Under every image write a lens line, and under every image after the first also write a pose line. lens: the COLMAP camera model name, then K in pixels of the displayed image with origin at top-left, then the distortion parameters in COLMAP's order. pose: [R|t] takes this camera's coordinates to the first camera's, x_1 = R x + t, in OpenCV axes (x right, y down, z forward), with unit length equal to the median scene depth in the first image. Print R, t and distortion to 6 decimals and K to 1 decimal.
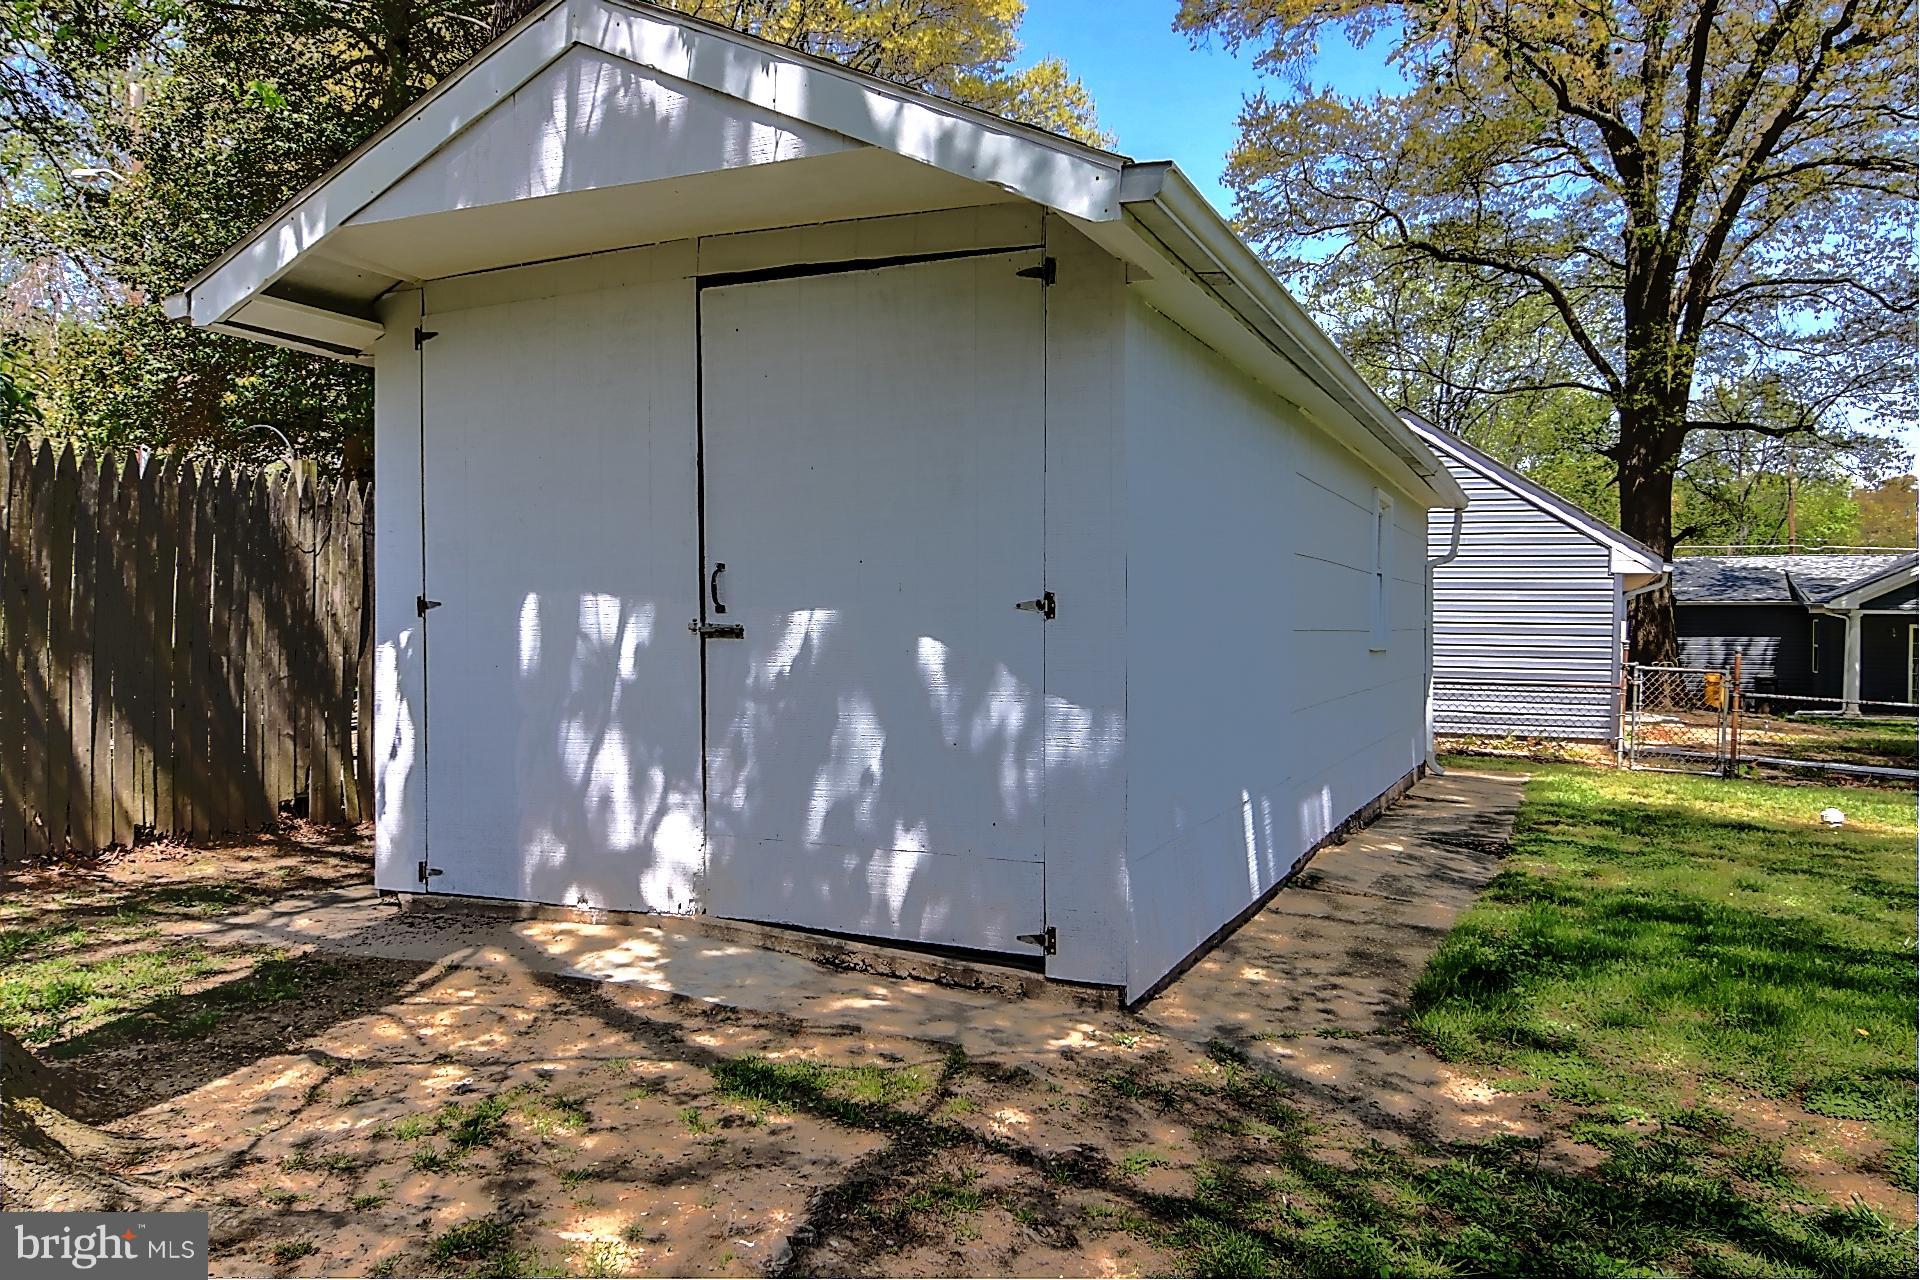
lens RADIAL K [[1355.0, 0, 960.0], [0, 1355.0, 640.0], [0, 0, 1]] dist [0.043912, -0.059960]
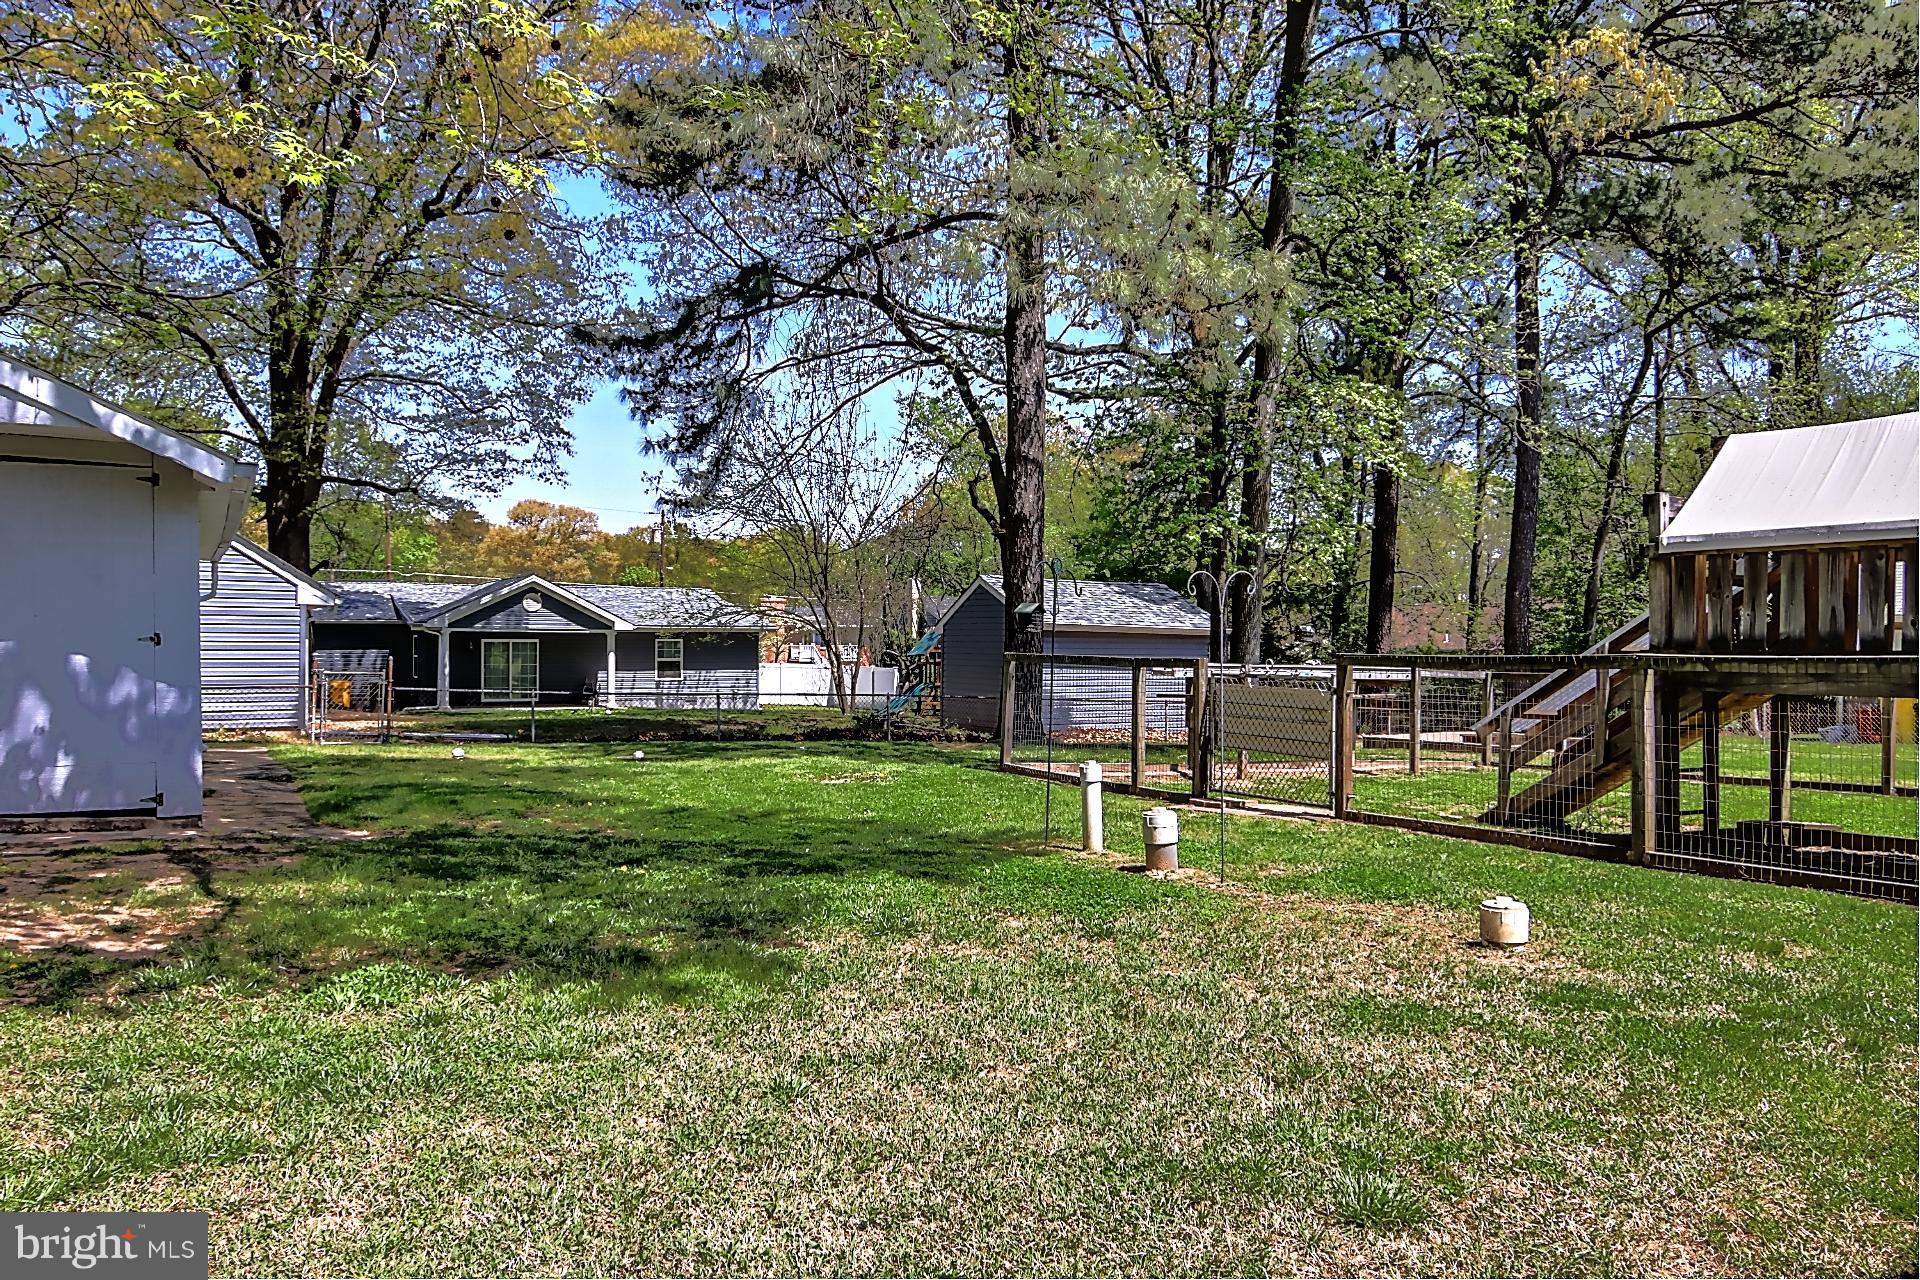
lens RADIAL K [[1355.0, 0, 960.0], [0, 1355.0, 640.0], [0, 0, 1]] dist [0.043912, -0.059960]
pose [[0.580479, -0.003576, 0.814268, -0.140368], [0.011378, 0.999928, -0.003720, -0.000394], [-0.814196, 0.011424, 0.580478, -0.185381]]
